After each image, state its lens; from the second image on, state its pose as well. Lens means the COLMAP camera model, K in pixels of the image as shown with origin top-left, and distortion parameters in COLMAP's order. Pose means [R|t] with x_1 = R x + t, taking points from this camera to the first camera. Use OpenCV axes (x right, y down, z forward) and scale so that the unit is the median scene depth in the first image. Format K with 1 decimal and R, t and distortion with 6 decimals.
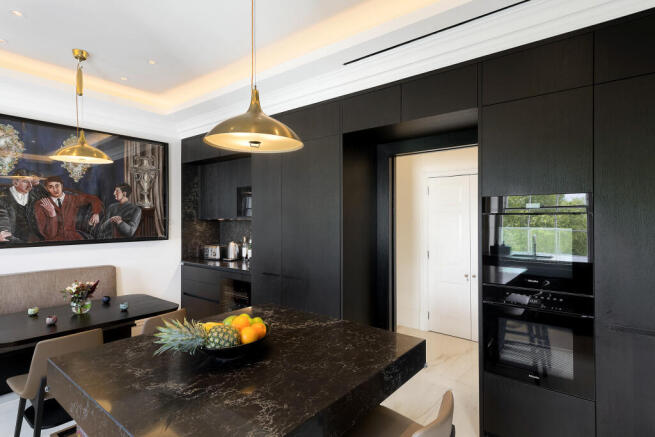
lens RADIAL K [[342.2, 0, 328.3], [0, 342.2, 216.5], [0, 0, 1]] dist [0.004692, 0.000303]
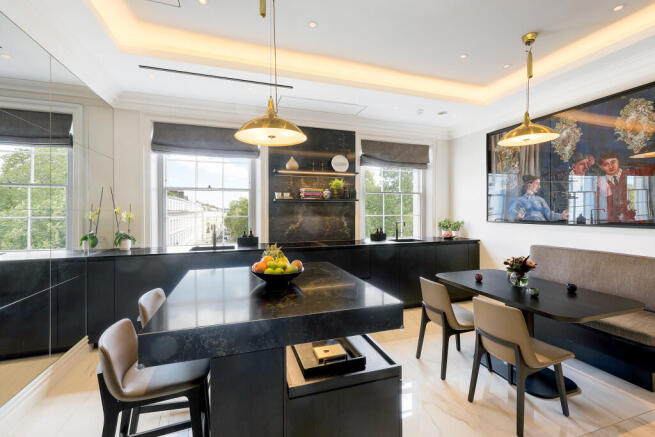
lens RADIAL K [[278.4, 0, 324.0], [0, 278.4, 213.8], [0, 0, 1]] dist [0.000074, -0.000311]
pose [[-0.565163, 0.004627, -0.824966, 0.235109], [0.004814, 0.999986, 0.002310, 0.038817], [0.824965, -0.002666, -0.565177, 0.692812]]
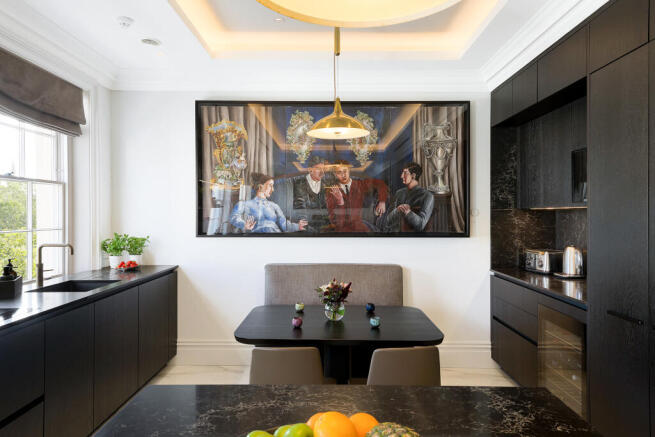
lens RADIAL K [[414.8, 0, 331.1], [0, 414.8, 214.8], [0, 0, 1]] dist [0.034680, -0.005754]
pose [[0.613229, 0.000663, -0.789905, 0.041645], [0.002407, 0.999993, 0.002708, 0.020072], [0.789902, -0.003561, 0.613223, 0.269452]]
